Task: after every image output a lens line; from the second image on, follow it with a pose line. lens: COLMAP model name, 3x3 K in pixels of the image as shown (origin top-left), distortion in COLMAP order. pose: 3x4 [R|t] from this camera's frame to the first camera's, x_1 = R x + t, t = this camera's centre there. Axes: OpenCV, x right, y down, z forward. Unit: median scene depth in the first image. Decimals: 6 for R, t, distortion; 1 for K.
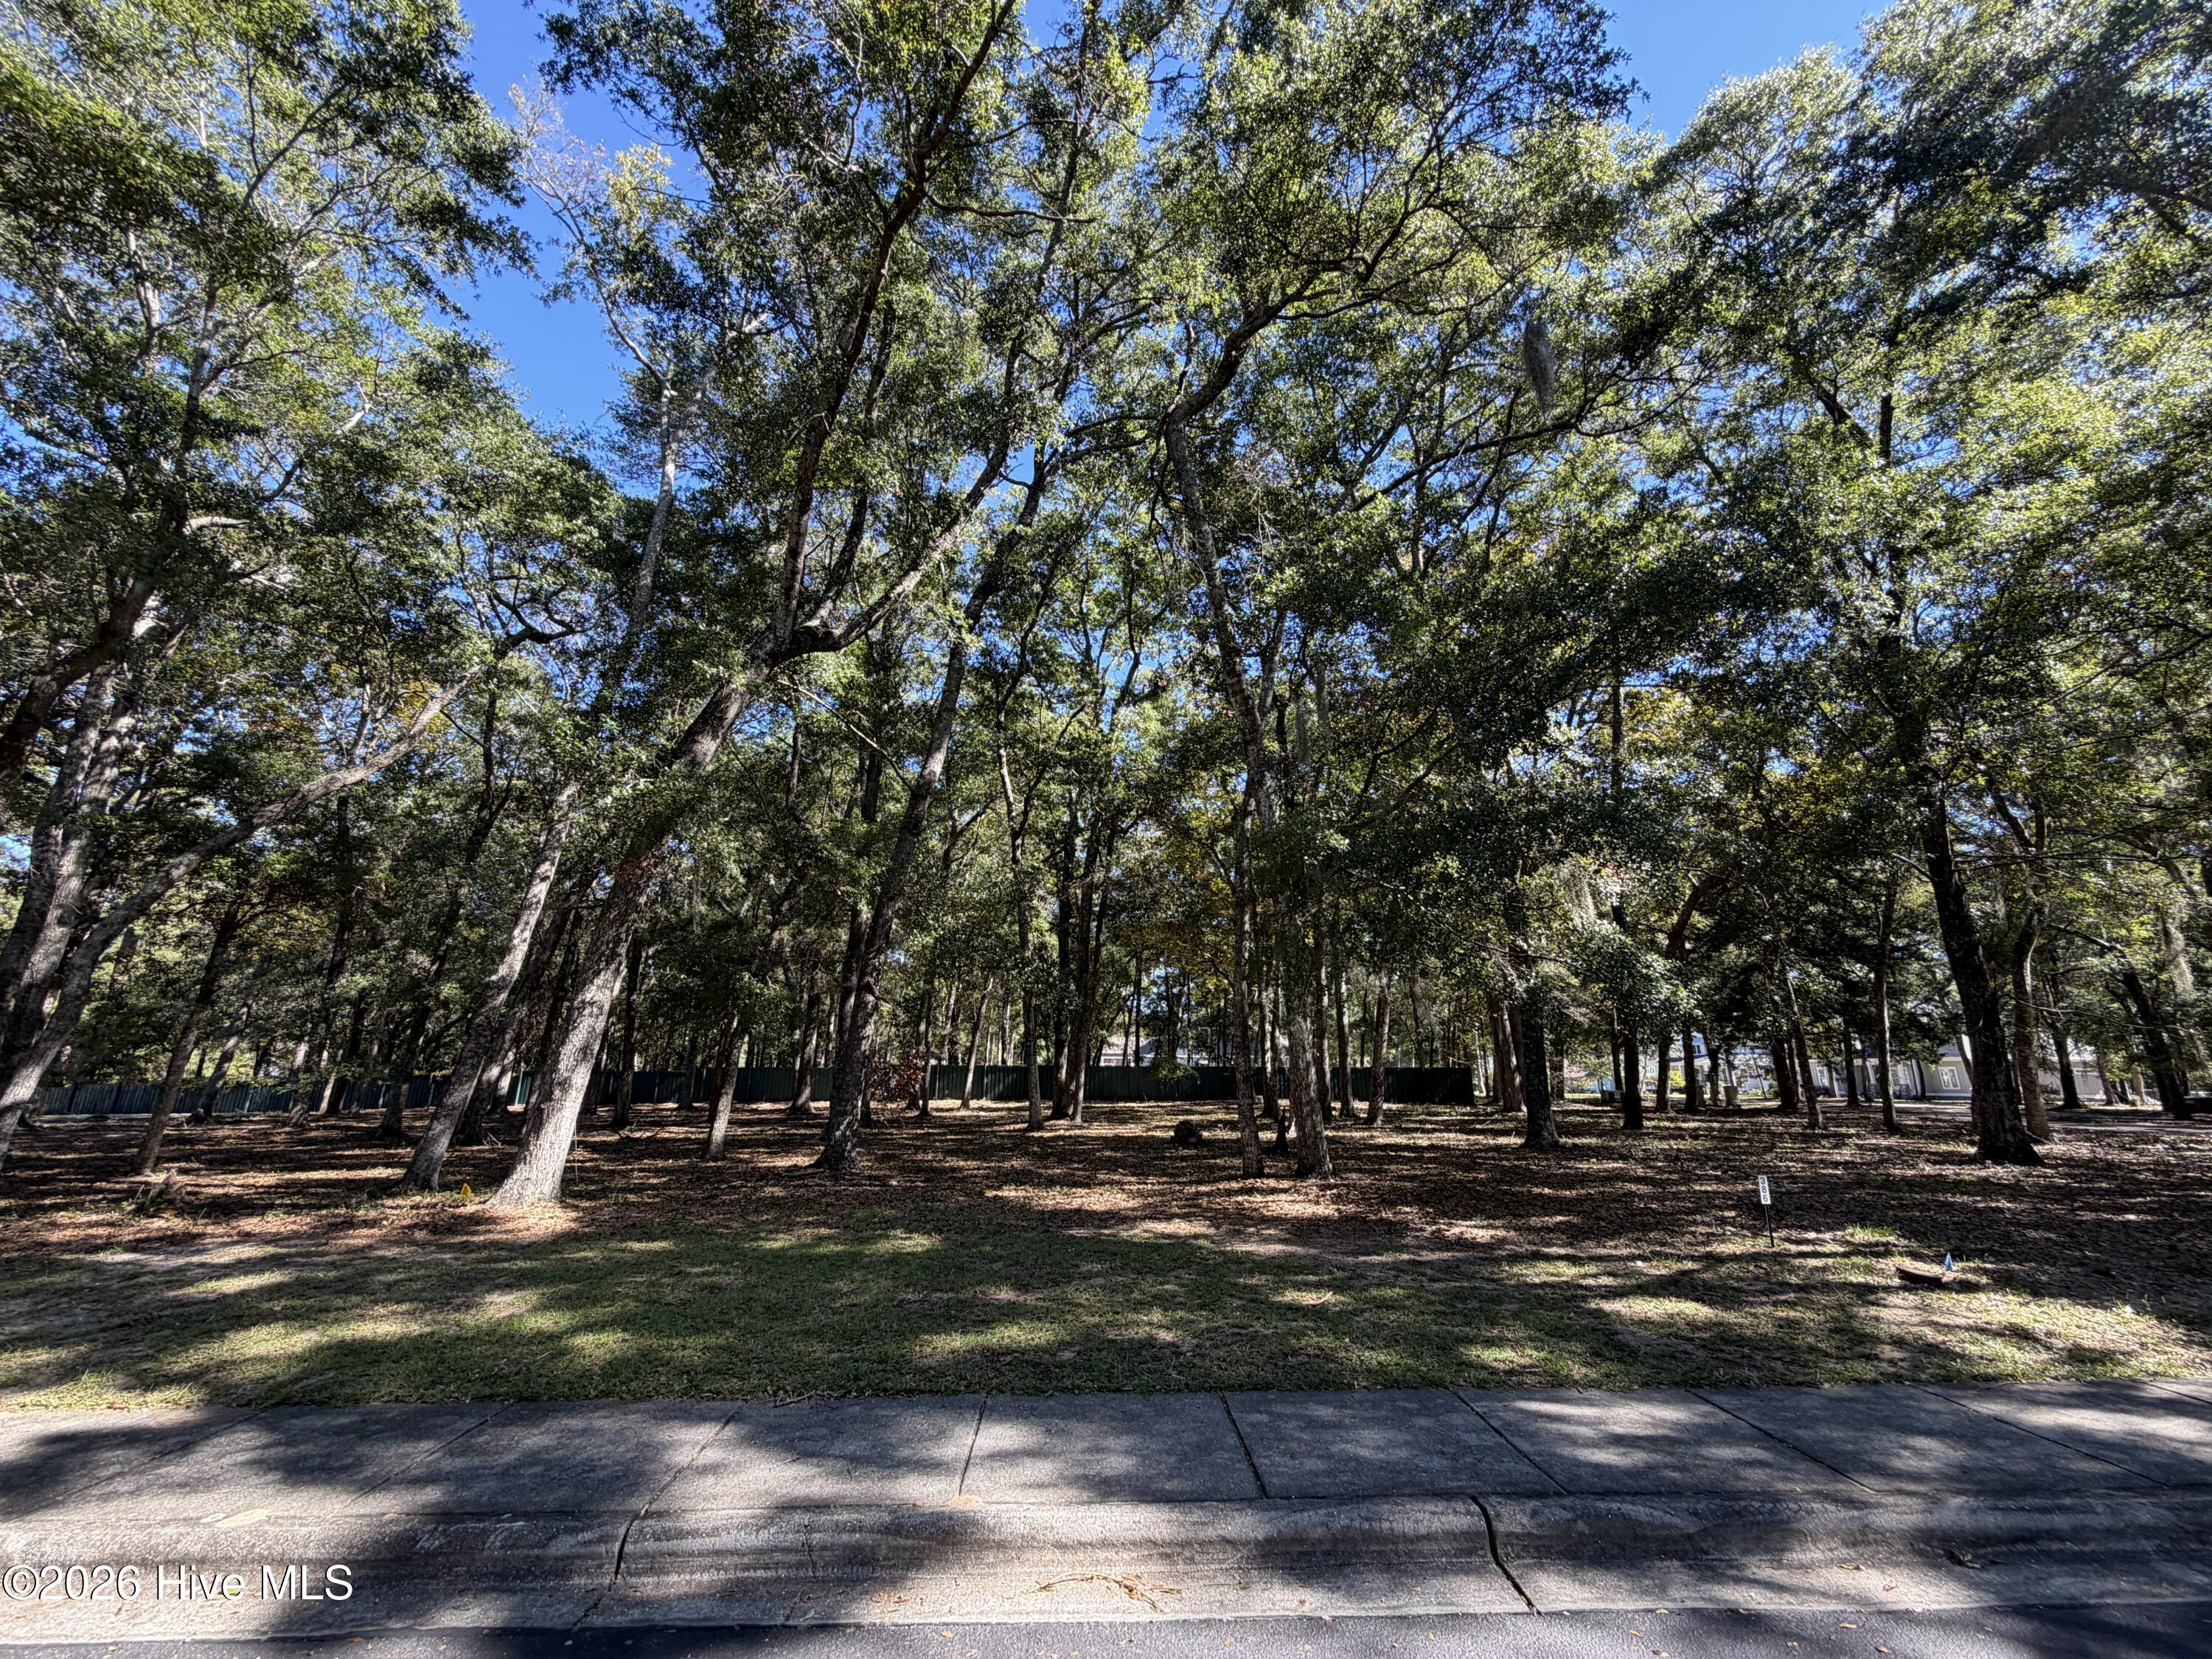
lens RADIAL K [[881.5, 0, 1095.7], [0, 881.5, 828.5], [0, 0, 1]] dist [0.000750, 0.000190]
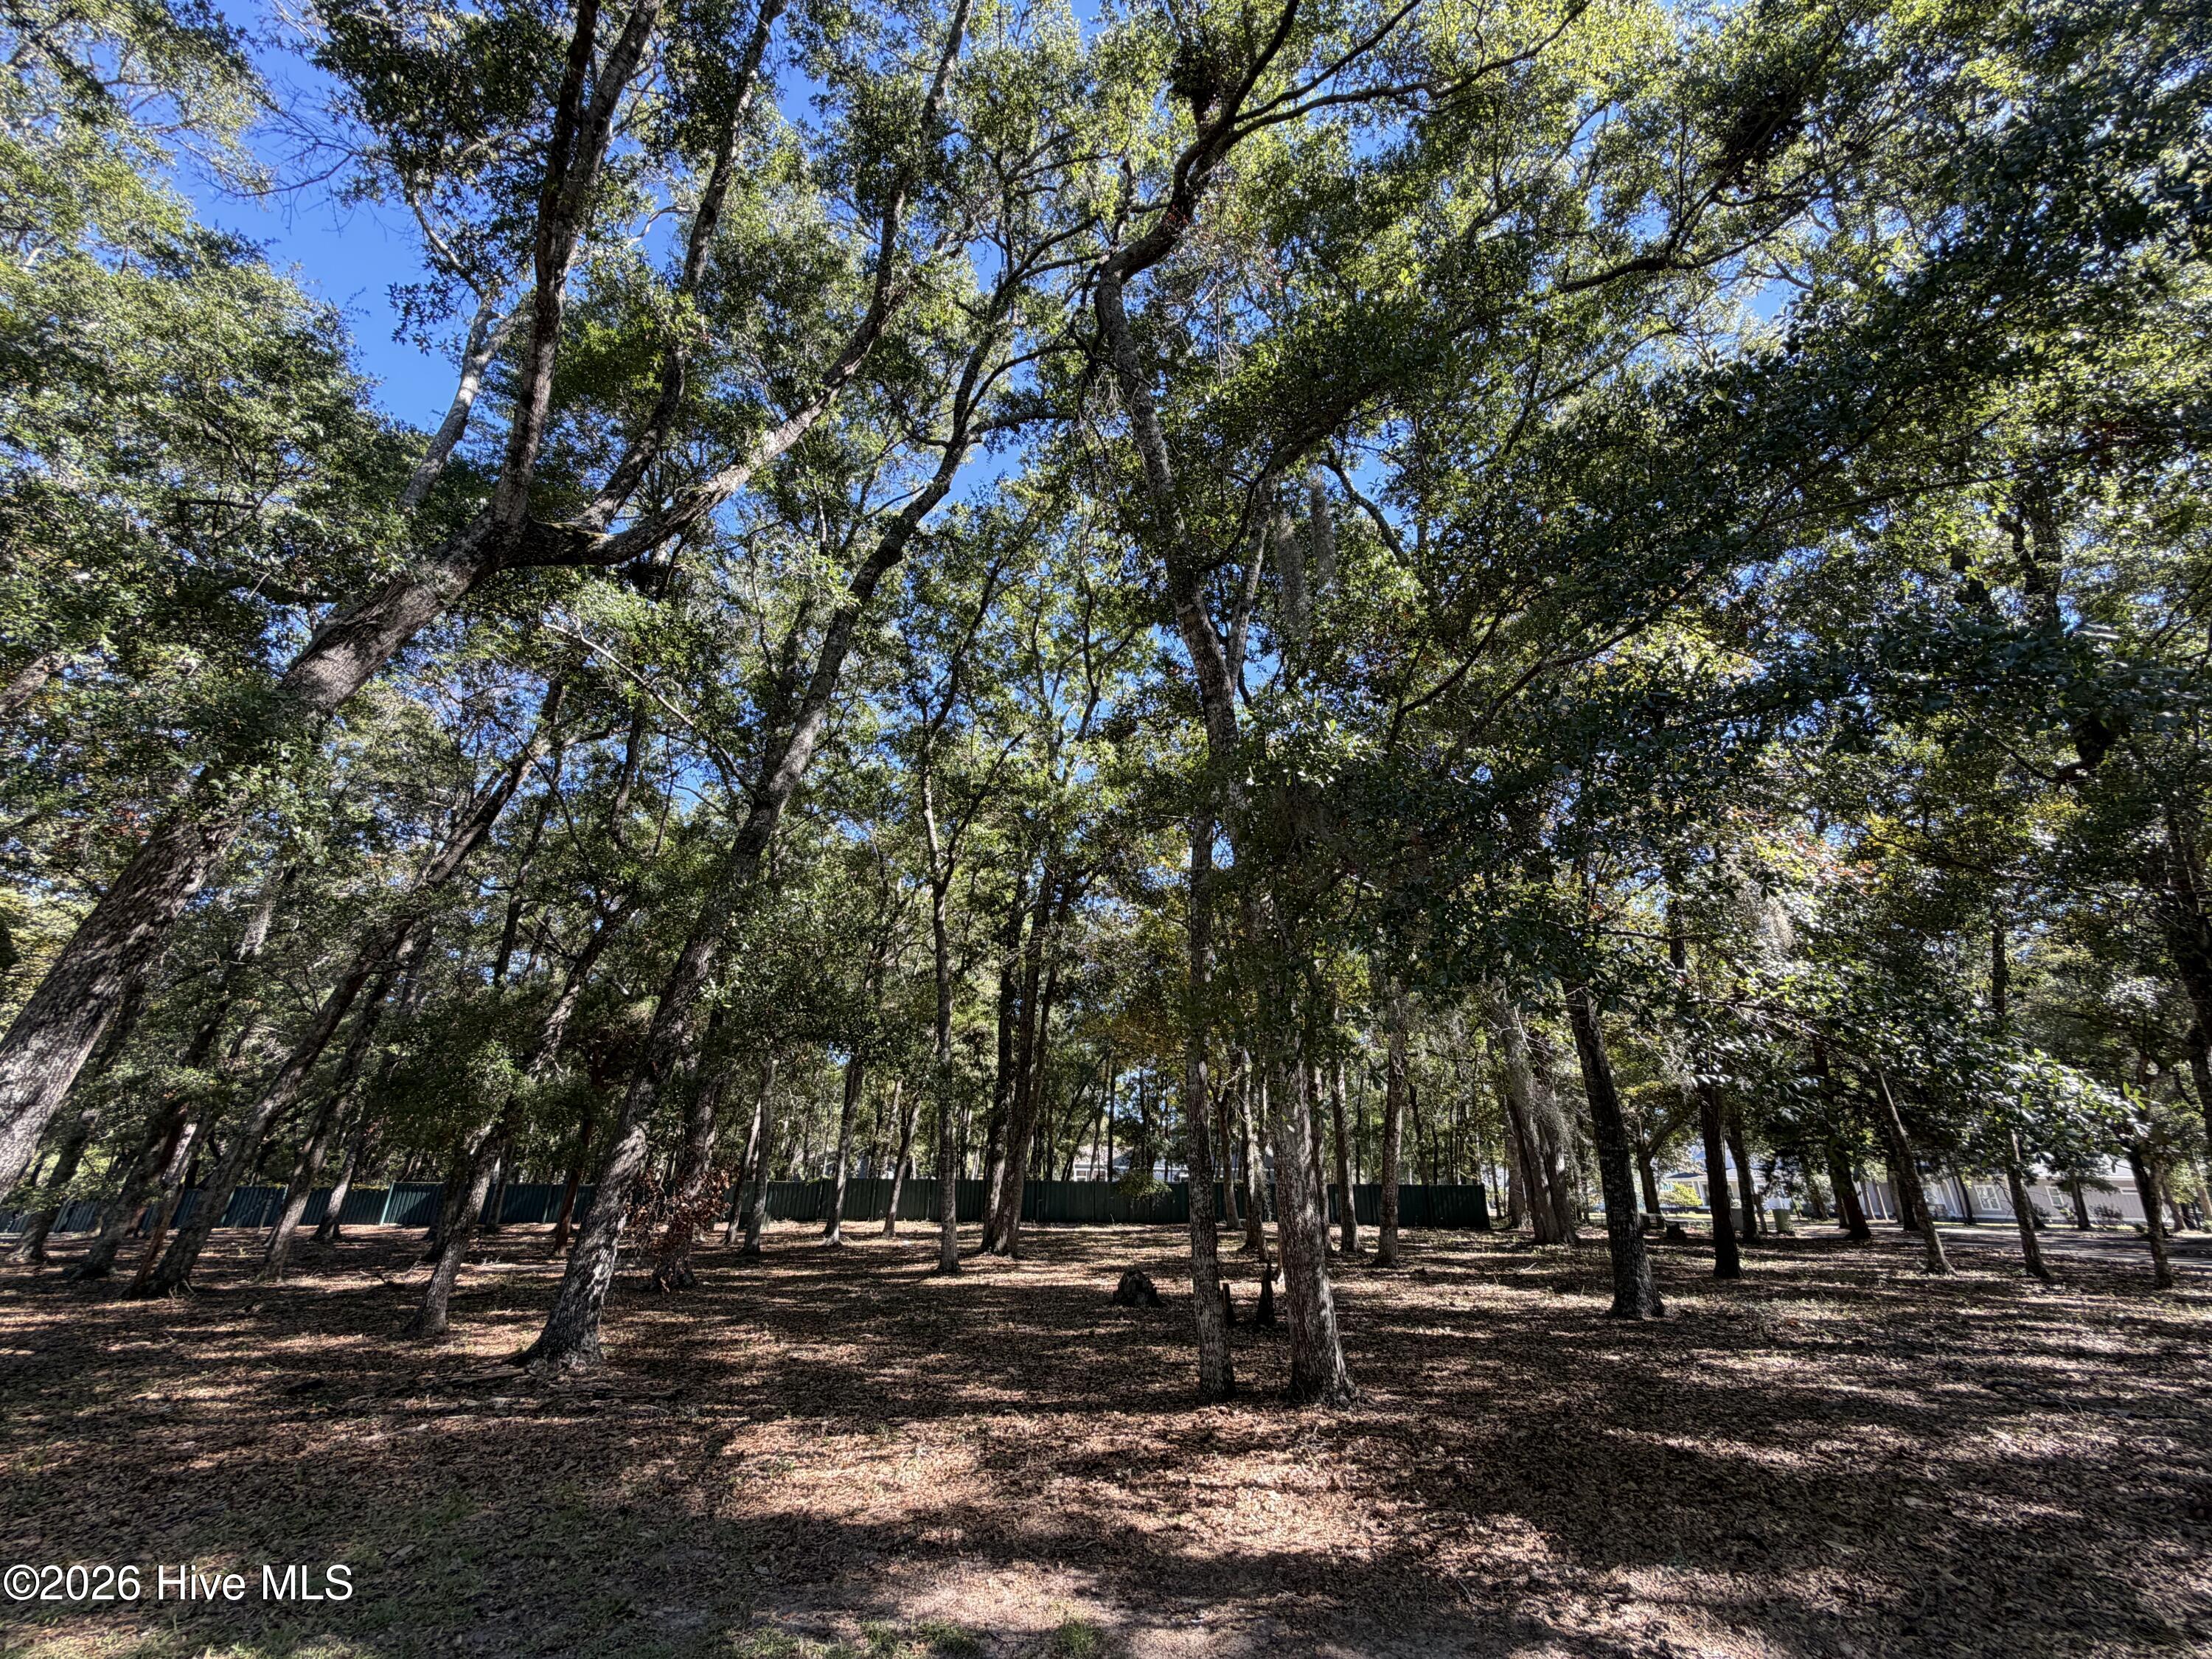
lens RADIAL K [[881.5, 0, 1095.7], [0, 881.5, 828.5], [0, 0, 1]] dist [0.000750, 0.000190]
pose [[0.999882, 0.011610, 0.010080, 0.040578], [-0.010413, 0.993697, -0.111614, 0.035219], [-0.011312, 0.111496, 0.993701, 0.160627]]
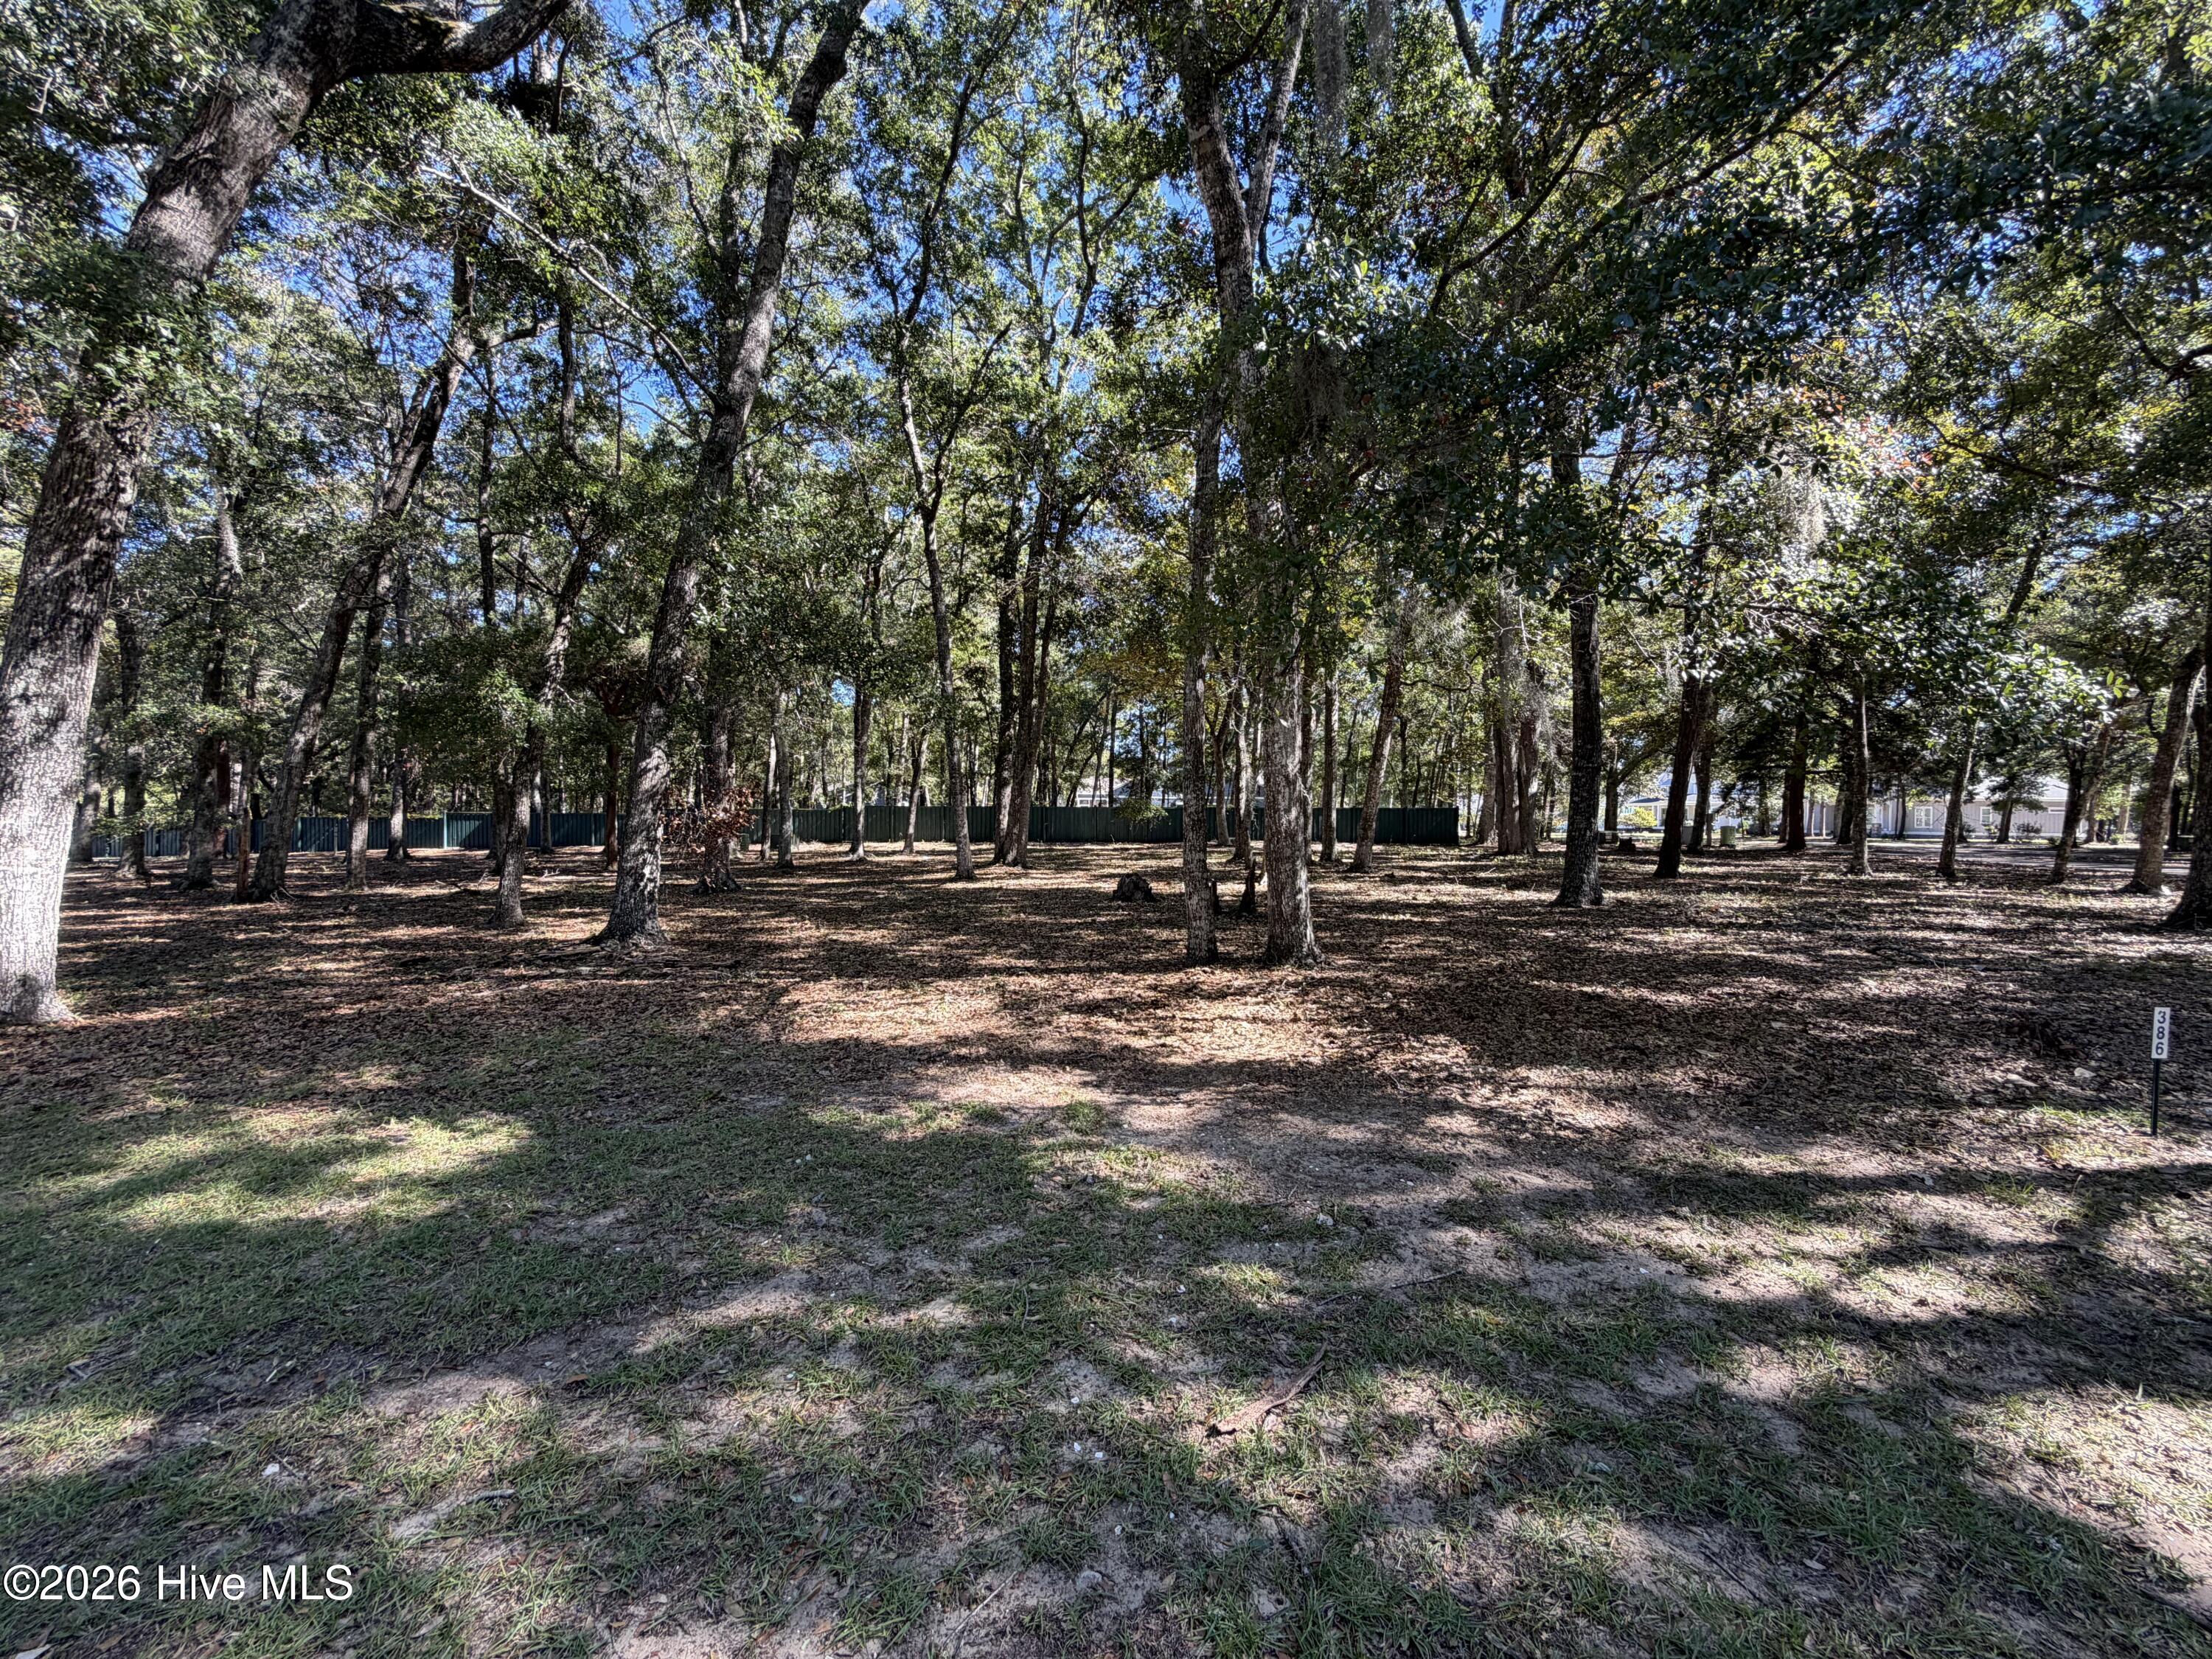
lens RADIAL K [[881.5, 0, 1095.7], [0, 881.5, 828.5], [0, 0, 1]] dist [0.000750, 0.000190]
pose [[0.999937, -0.001421, 0.011162, 0.041547], [-0.001795, 0.959132, 0.282953, 0.044044], [-0.011108, -0.282955, 0.959069, 0.161656]]
